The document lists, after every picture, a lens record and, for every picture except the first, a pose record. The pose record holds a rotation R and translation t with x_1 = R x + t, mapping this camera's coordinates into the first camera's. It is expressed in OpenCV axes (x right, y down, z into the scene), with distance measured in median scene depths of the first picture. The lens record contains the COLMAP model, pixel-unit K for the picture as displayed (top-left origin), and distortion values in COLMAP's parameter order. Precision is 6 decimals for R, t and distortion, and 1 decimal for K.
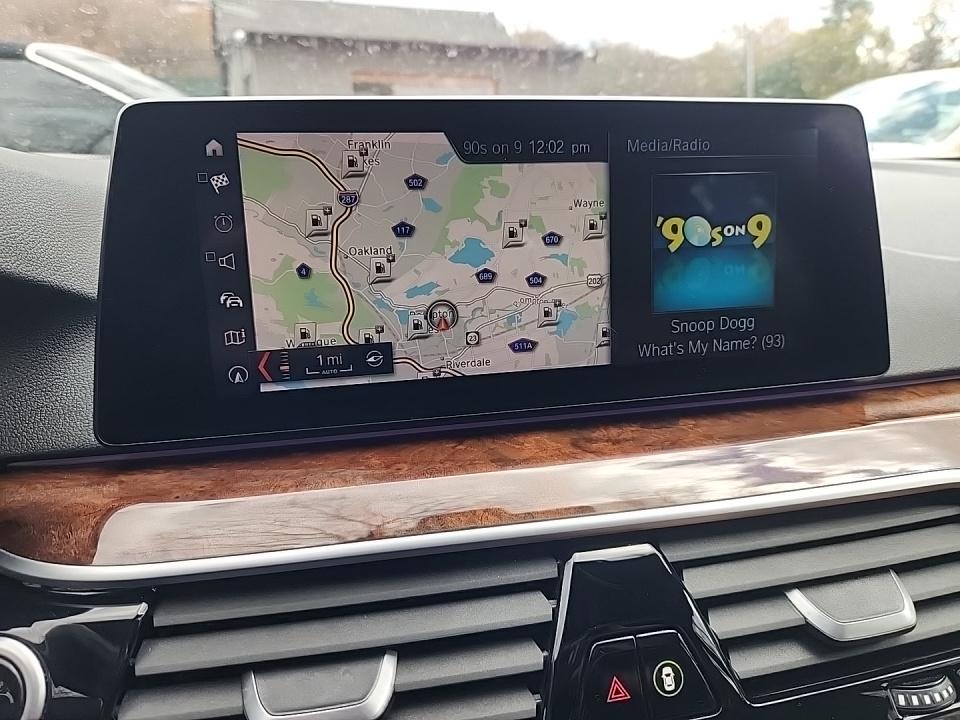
lens RADIAL K [[652.1, 0, 480.0], [0, 652.1, 360.0], [0, 0, 1]] dist [0.073872, -0.000261]
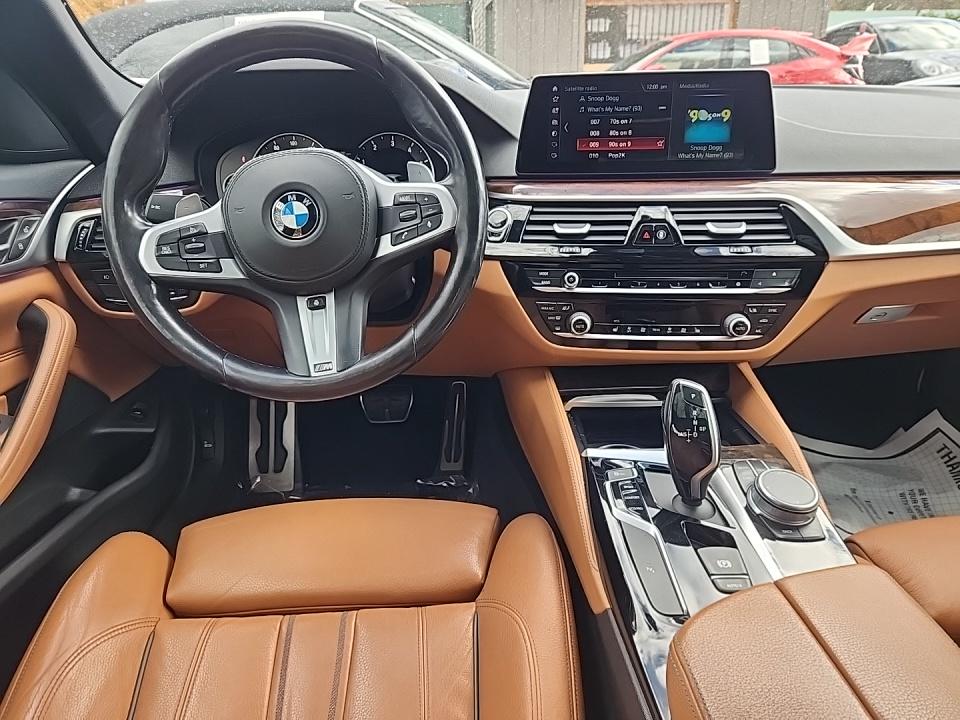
lens RADIAL K [[652.1, 0, 480.0], [0, 652.1, 360.0], [0, 0, 1]] dist [0.073872, -0.000261]
pose [[0.951737, 0.119563, -0.282668, 0.353282], [-0.091206, 0.989572, 0.111480, 0.684535], [0.293049, -0.080318, 0.952718, -2.347466]]
